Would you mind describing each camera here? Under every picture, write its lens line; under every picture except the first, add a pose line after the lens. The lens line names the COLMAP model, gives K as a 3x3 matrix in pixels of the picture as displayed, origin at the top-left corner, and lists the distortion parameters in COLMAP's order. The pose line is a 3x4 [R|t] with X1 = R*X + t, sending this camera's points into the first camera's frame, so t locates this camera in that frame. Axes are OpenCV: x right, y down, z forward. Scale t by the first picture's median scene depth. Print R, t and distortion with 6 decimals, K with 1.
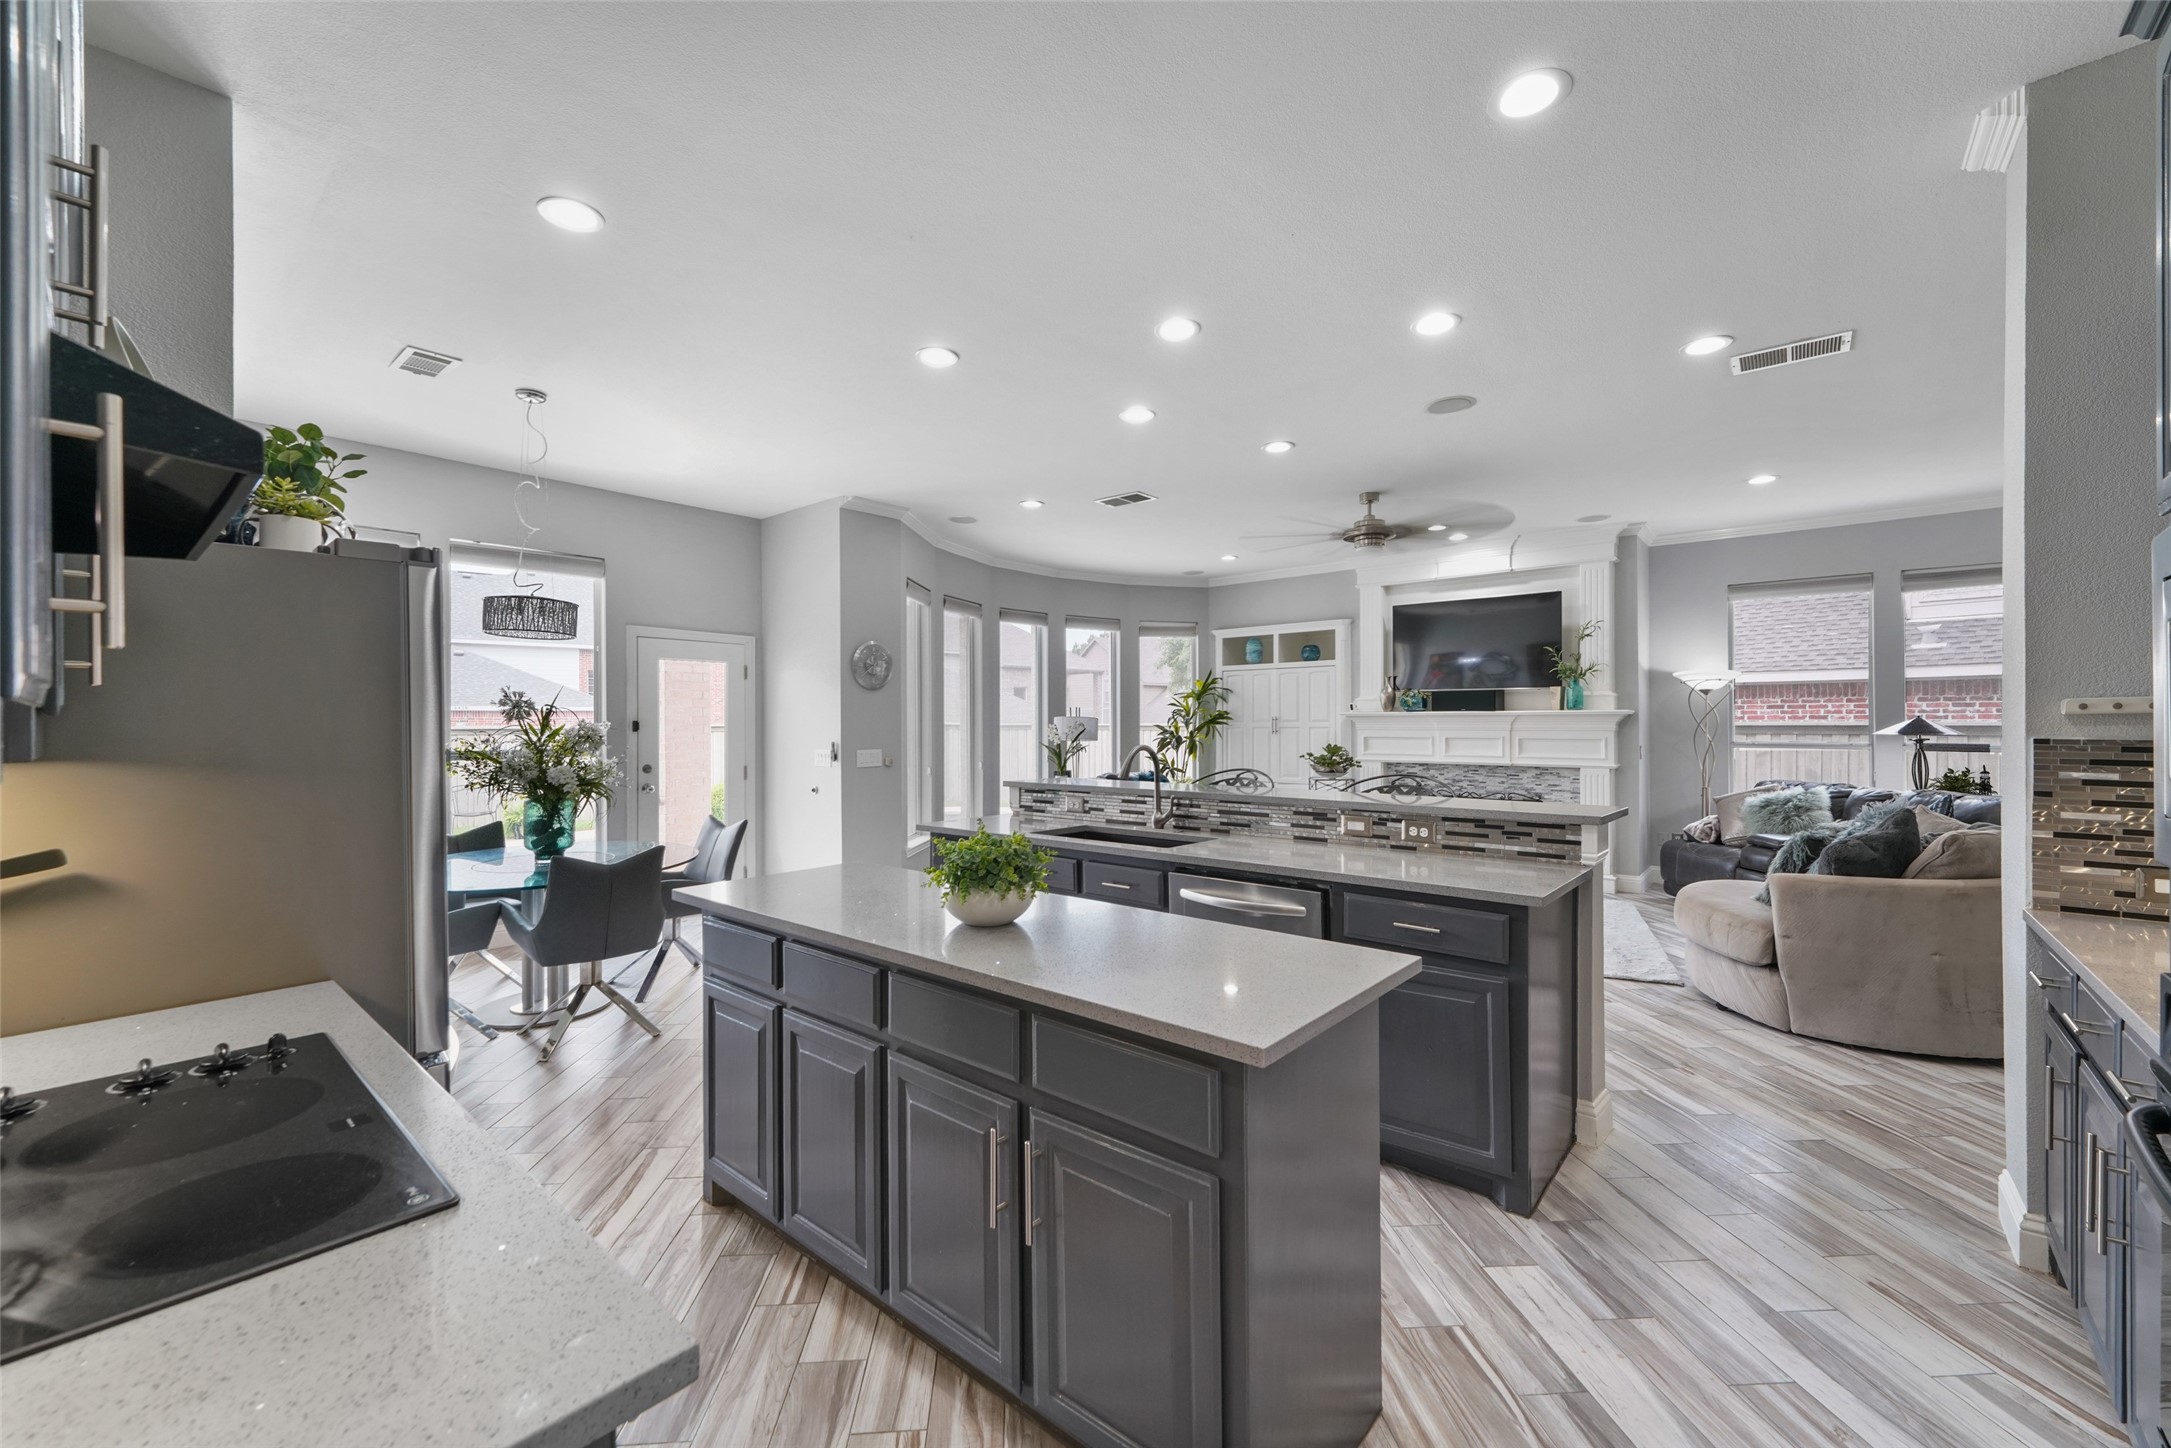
lens RADIAL K [[863.7, 0, 1079.9], [0, 863.7, 717.3], [0, 0, 1]] dist [0.002750, -0.000151]
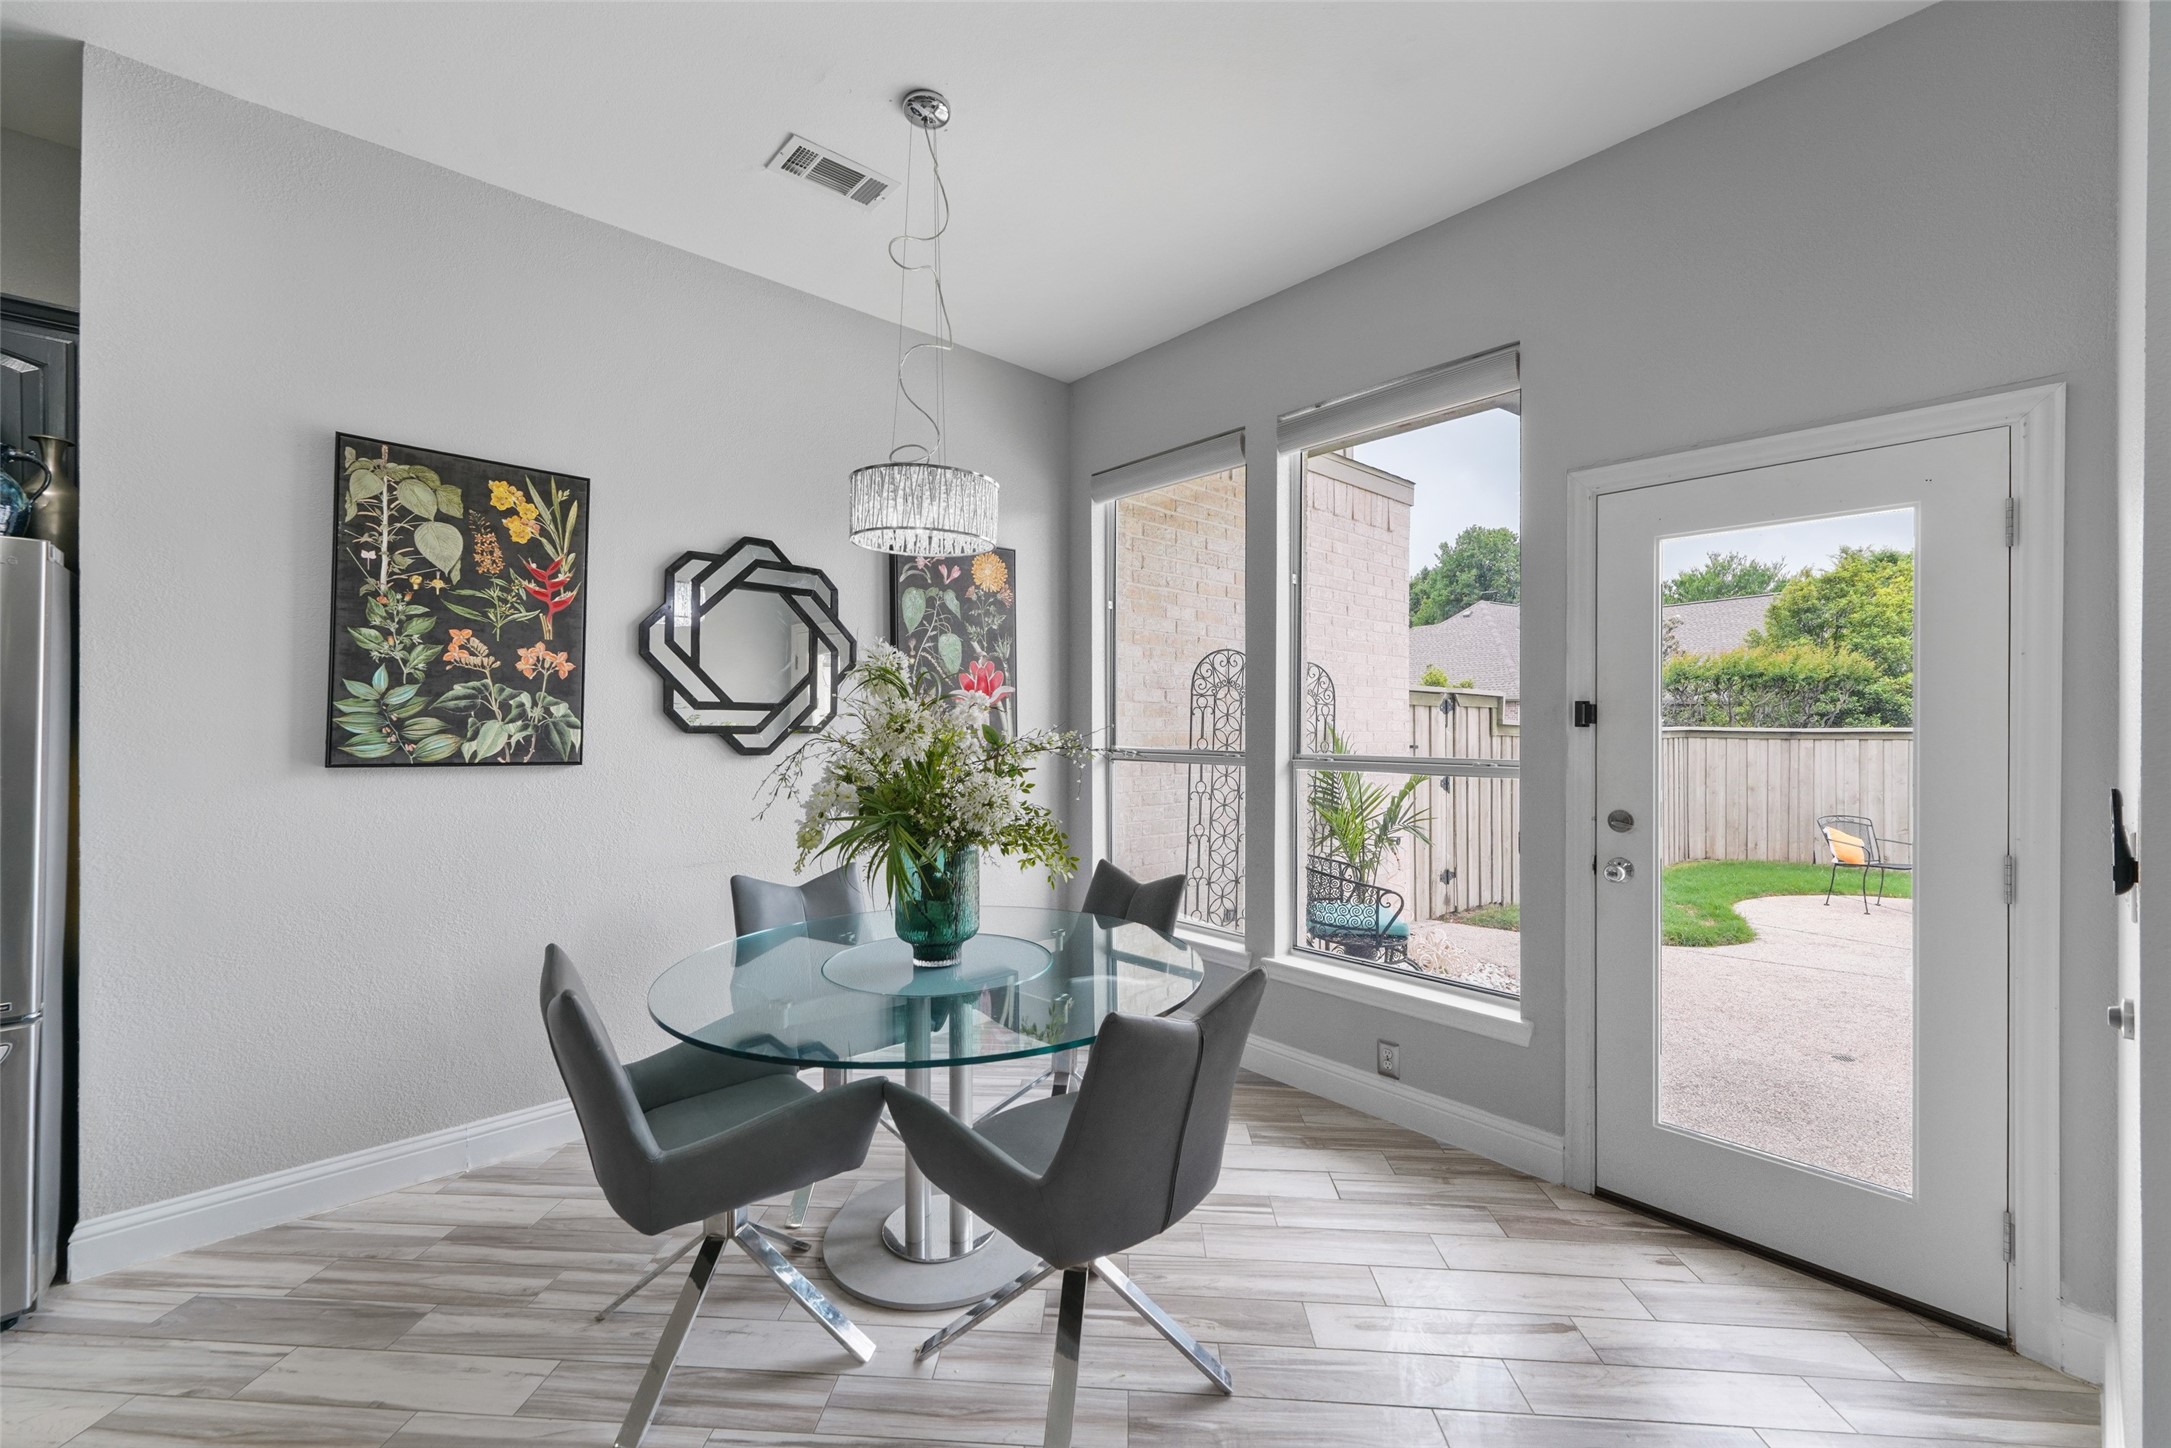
lens RADIAL K [[863.7, 0, 1063.9], [0, 863.7, 722.3], [0, 0, 1]] dist [0.002750, -0.000151]
pose [[-0.145795, -0.002039, -0.989313, -0.059251], [0.000819, 0.999997, -0.002182, 0.011978], [0.989314, -0.001129, -0.145793, 0.647133]]
